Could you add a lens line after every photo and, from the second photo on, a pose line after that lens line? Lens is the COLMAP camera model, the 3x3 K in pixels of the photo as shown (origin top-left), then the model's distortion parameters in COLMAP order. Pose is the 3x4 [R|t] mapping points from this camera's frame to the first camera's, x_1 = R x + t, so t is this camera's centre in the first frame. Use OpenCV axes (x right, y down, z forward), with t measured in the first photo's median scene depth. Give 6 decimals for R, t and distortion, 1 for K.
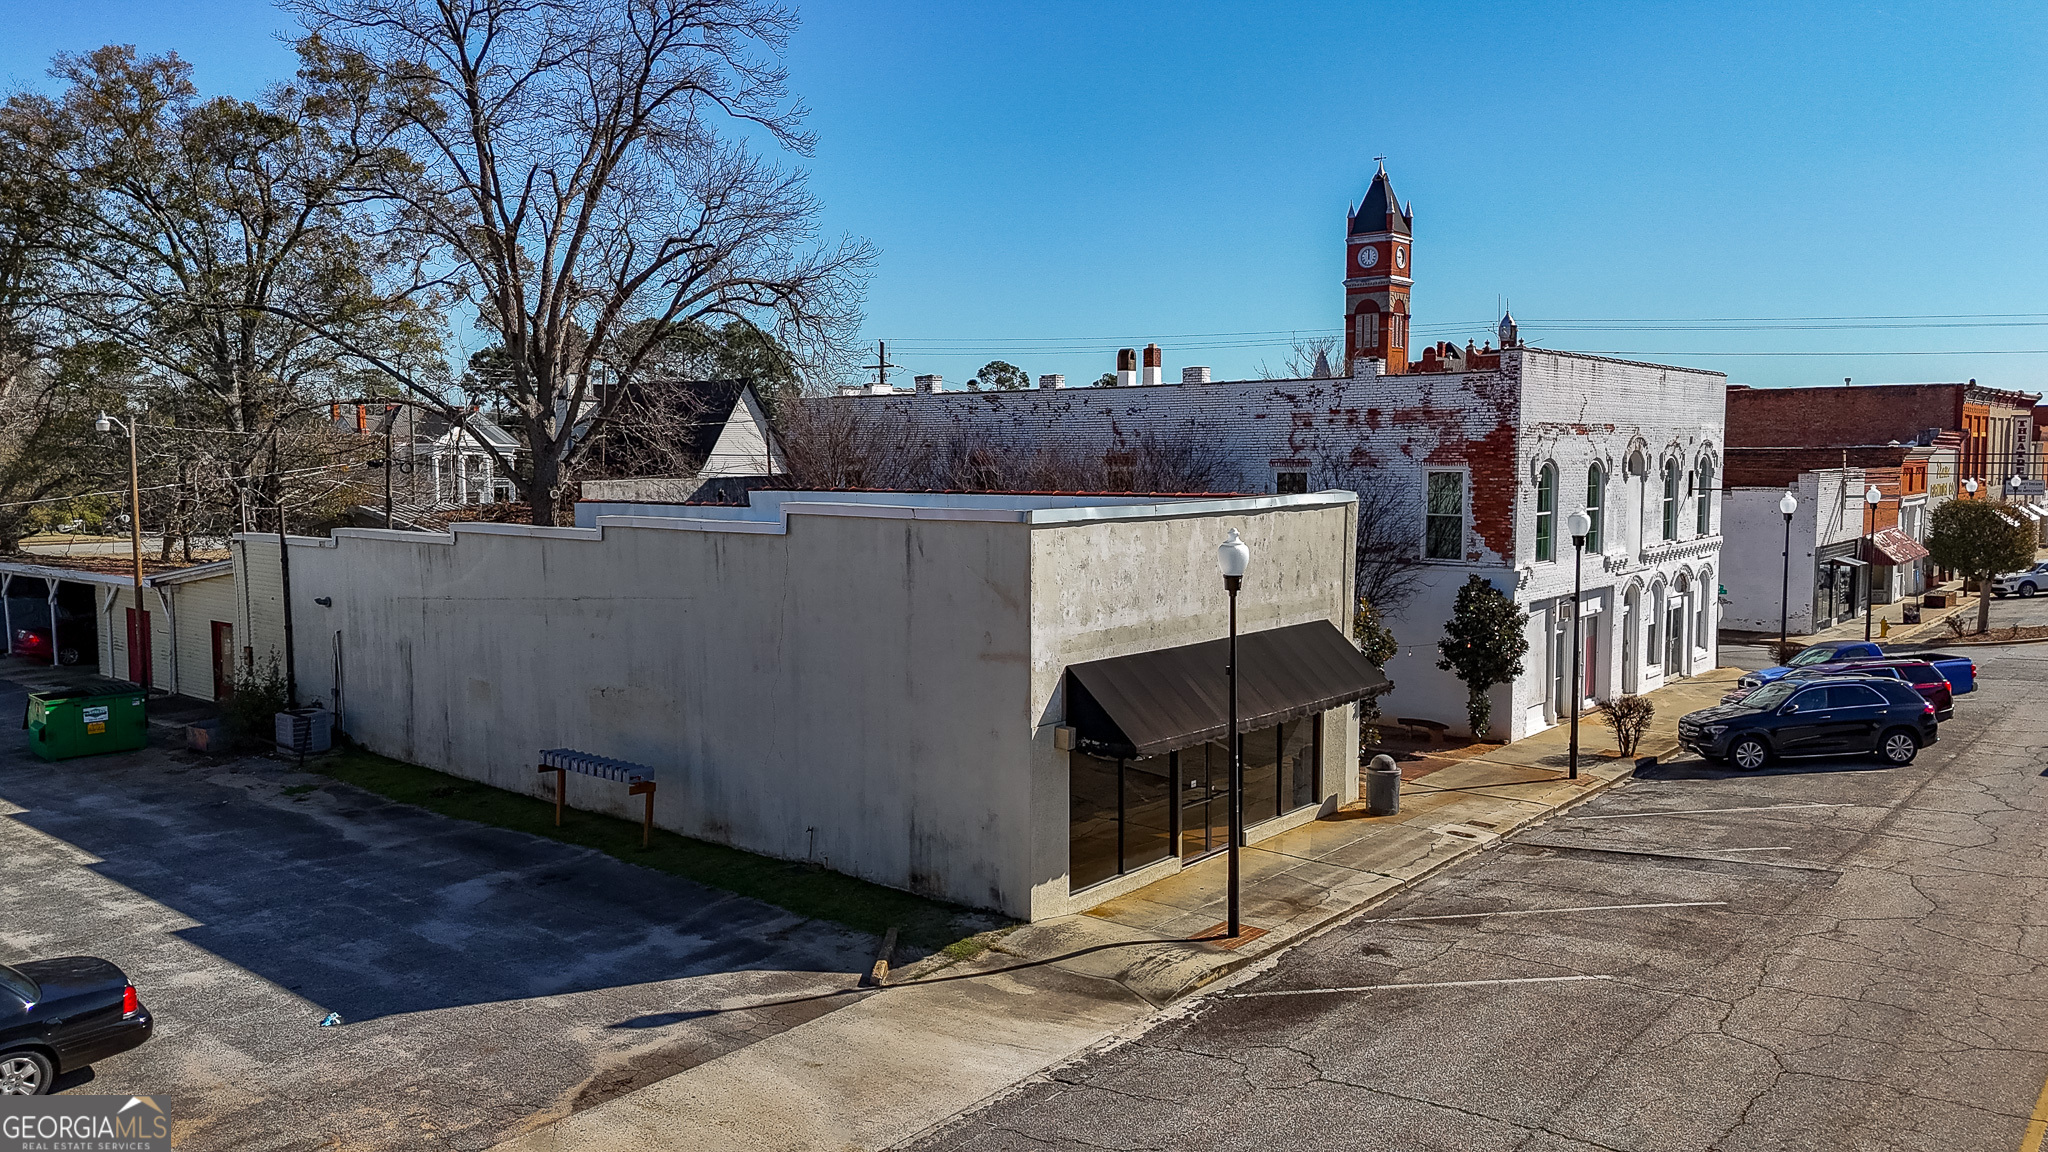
lens RADIAL K [[1497.3, 0, 1031.2], [0, 1497.3, 572.5], [0, 0, 1]] dist [0.084918, -0.076247]
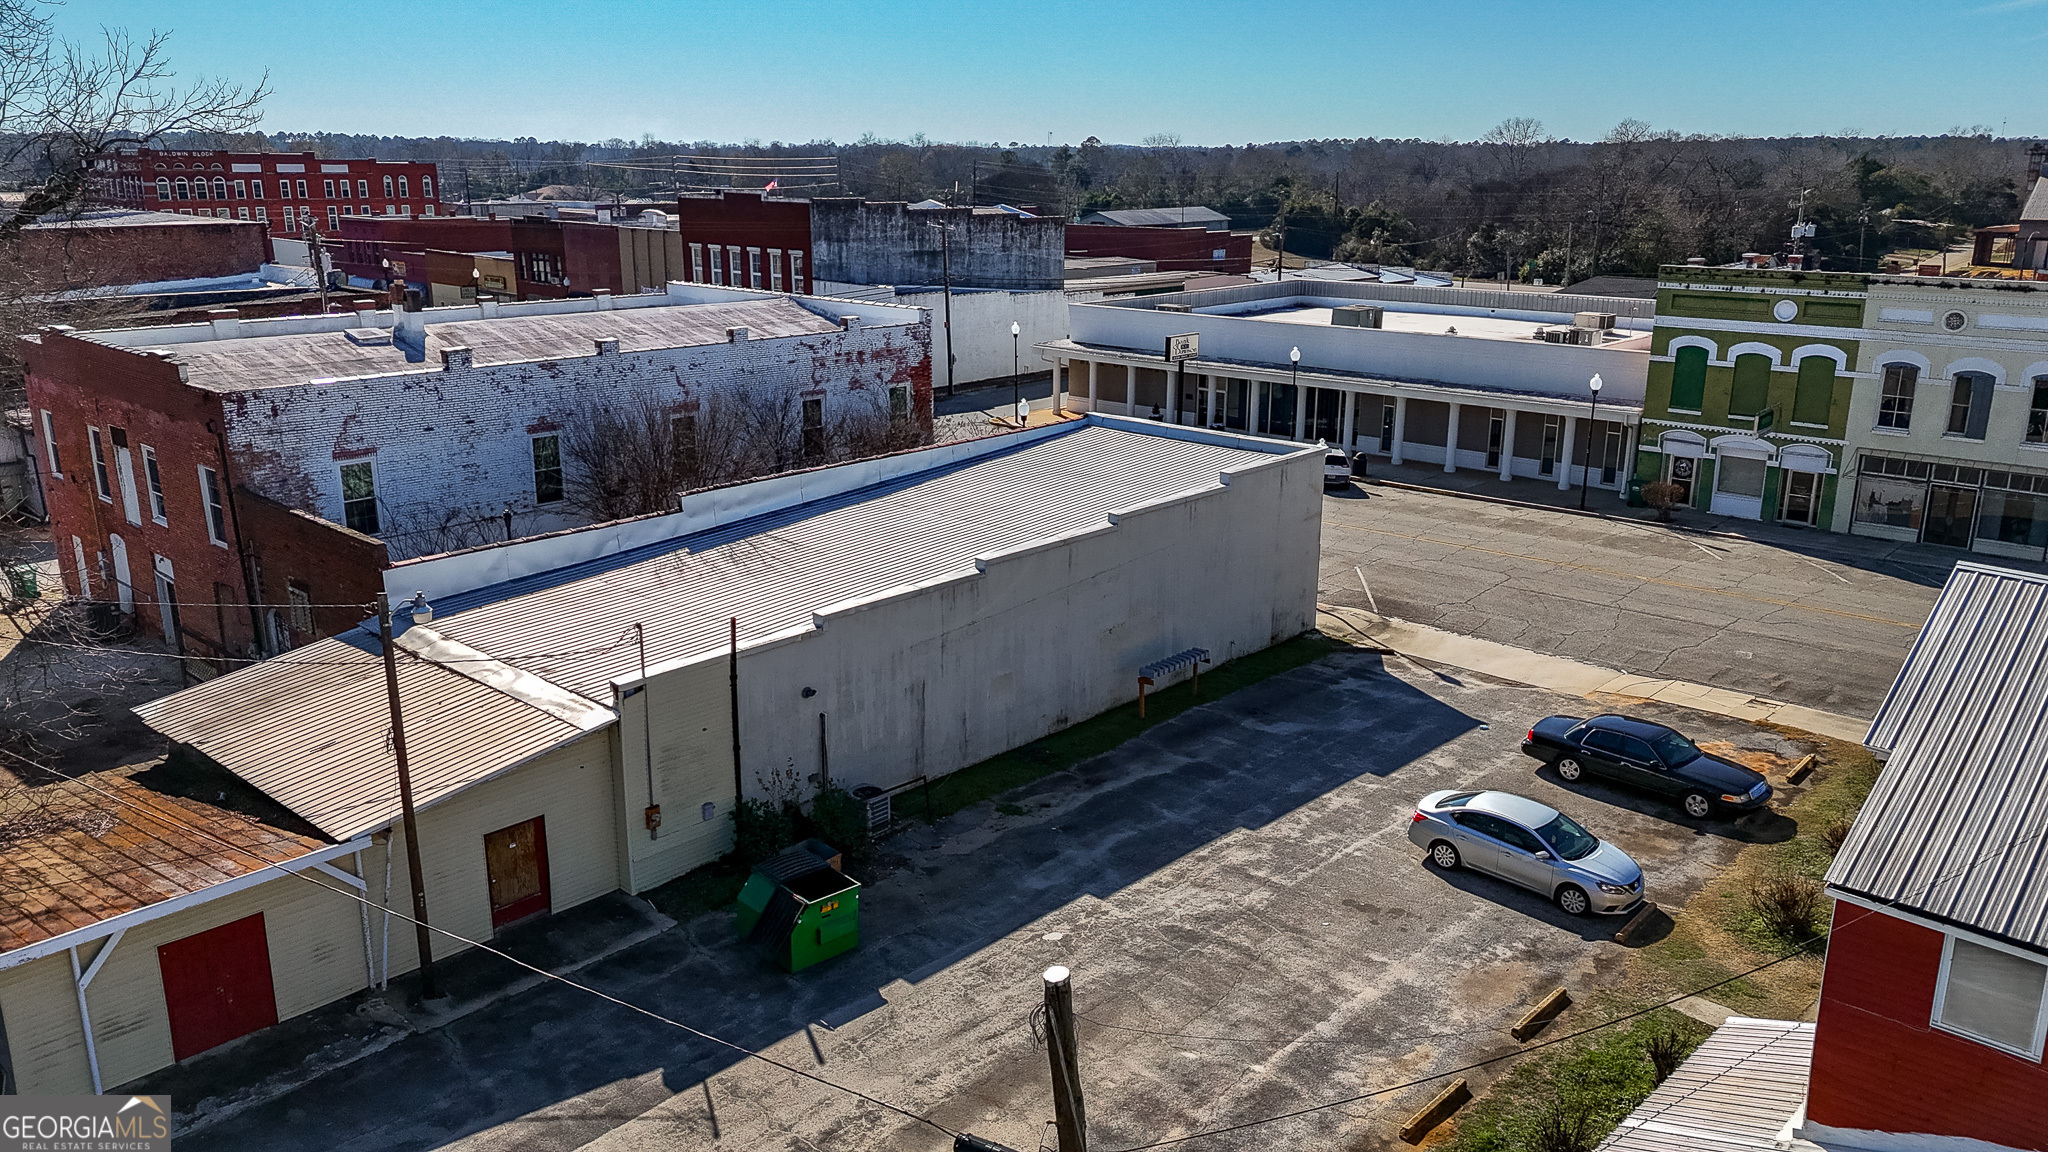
lens RADIAL K [[1497.3, 0, 1031.2], [0, 1497.3, 572.5], [0, 0, 1]] dist [0.084918, -0.076247]
pose [[0.056502, -0.264091, 0.962841, -2.055535], [0.079041, 0.962538, 0.259370, -0.440263], [-0.995269, 0.061449, 0.075259, 1.186023]]
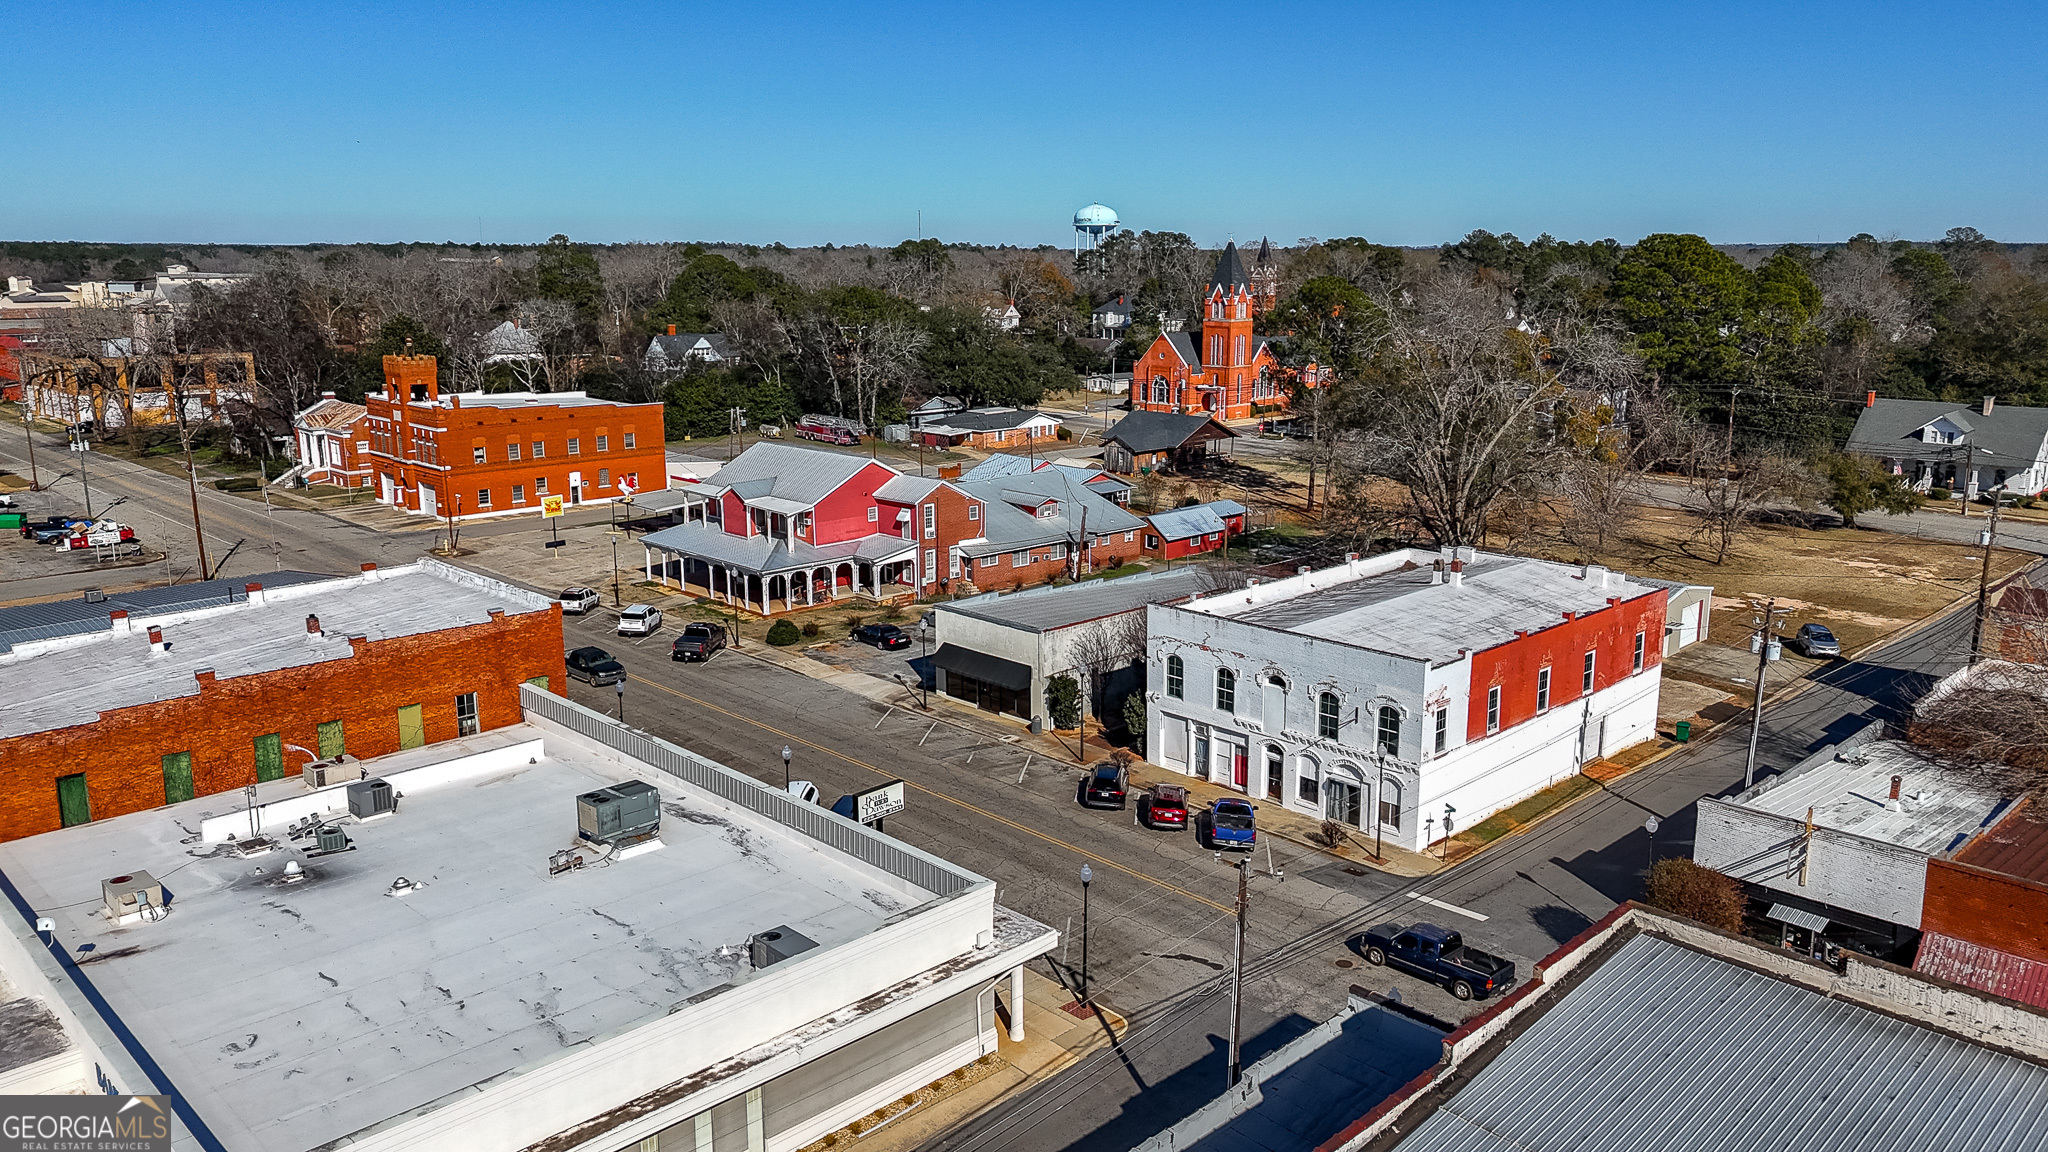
lens RADIAL K [[1485.8, 0, 1029.3], [0, 1485.8, 579.1], [0, 0, 1]] dist [0.137591, -0.171770]
pose [[-0.108831, 0.217053, -0.970074, 3.959766], [-0.079190, 0.970876, 0.226117, -1.060939], [0.990901, 0.101429, -0.088473, 1.543875]]
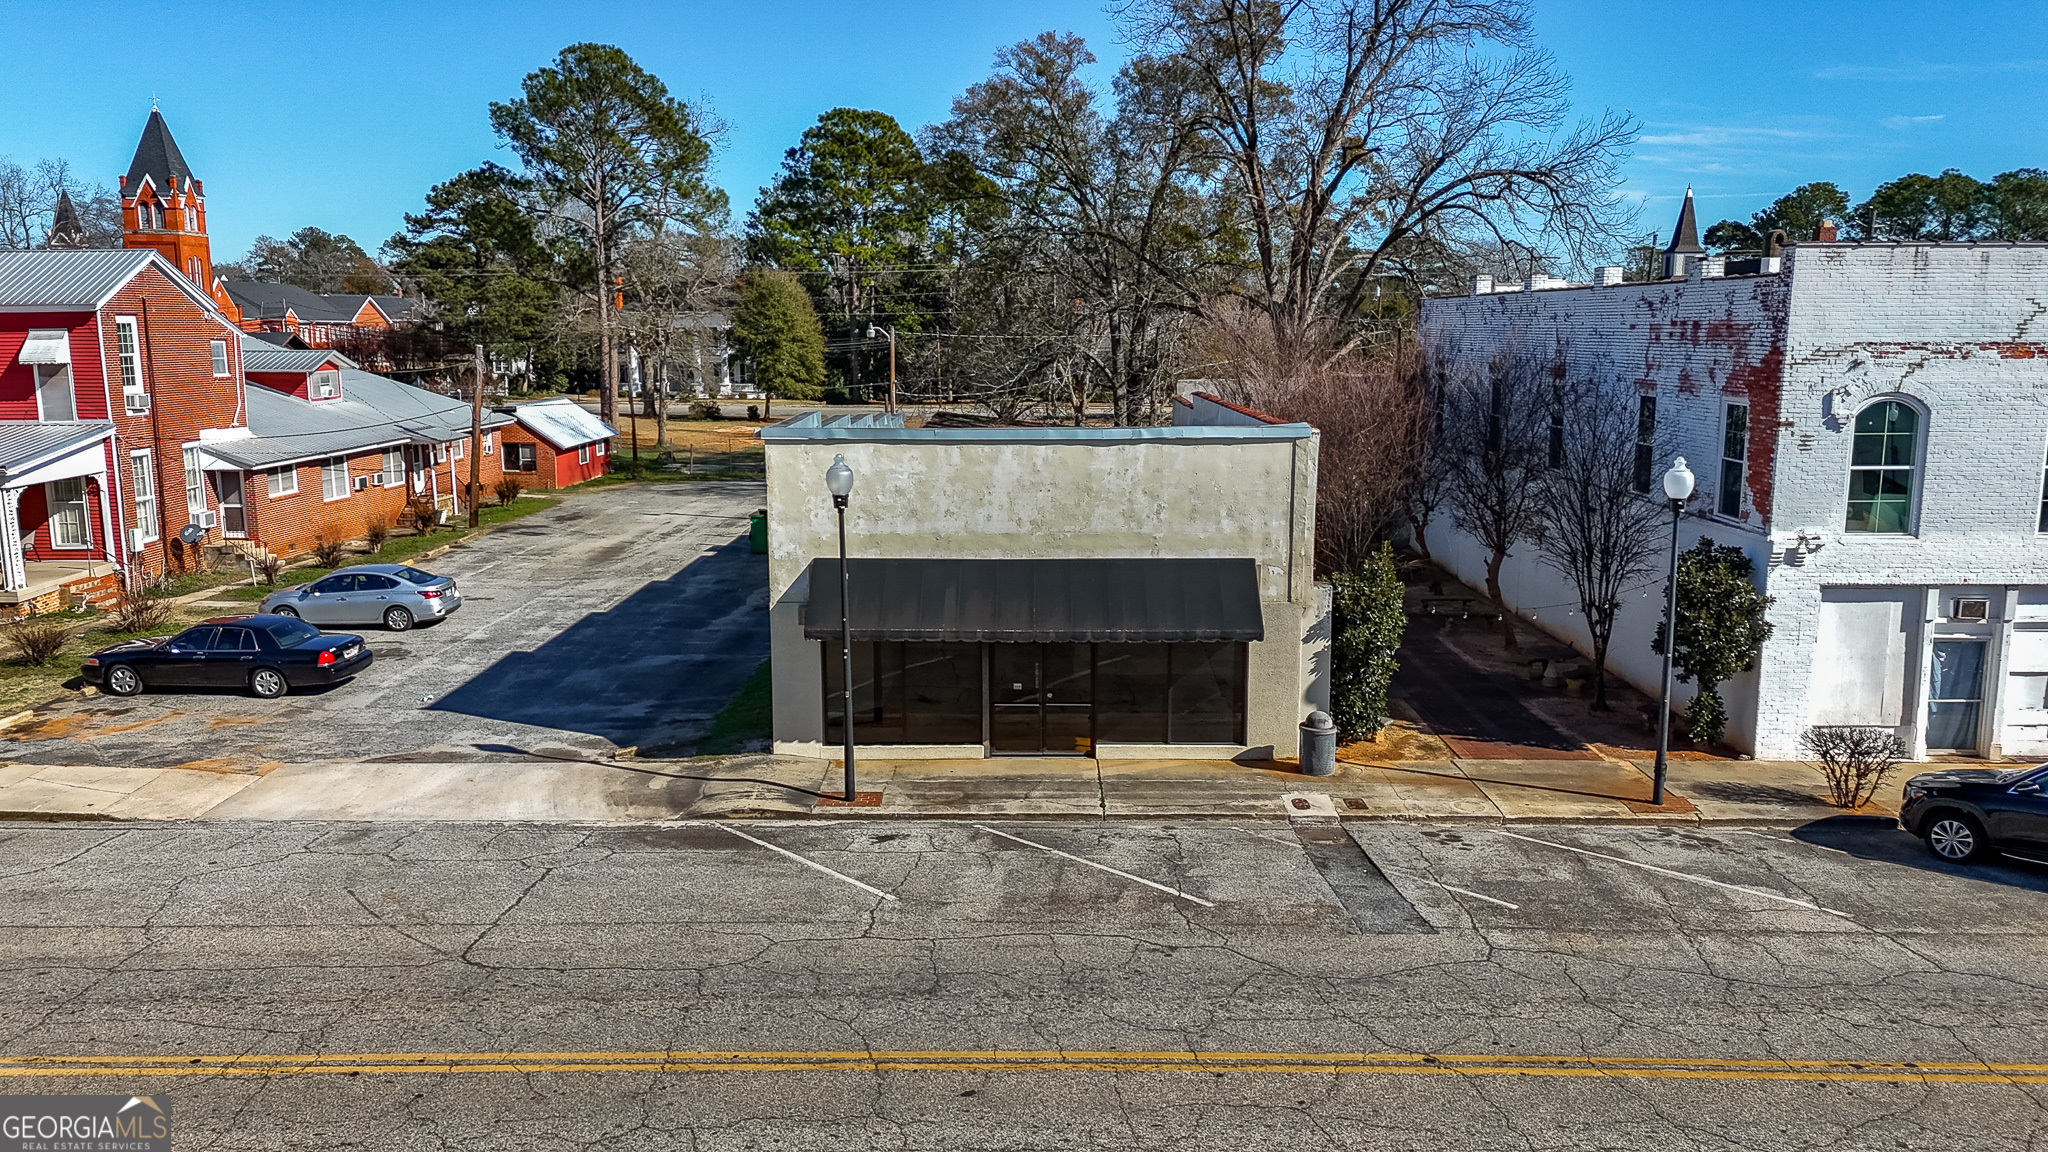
lens RADIAL K [[1497.3, 0, 1031.2], [0, 1497.3, 572.5], [0, 0, 1]] dist [0.084918, -0.076247]
pose [[0.637187, 0.129300, -0.759786, 1.025976], [-0.065333, 0.991340, 0.113914, -0.073494], [0.767935, -0.022945, 0.640116, 0.341050]]
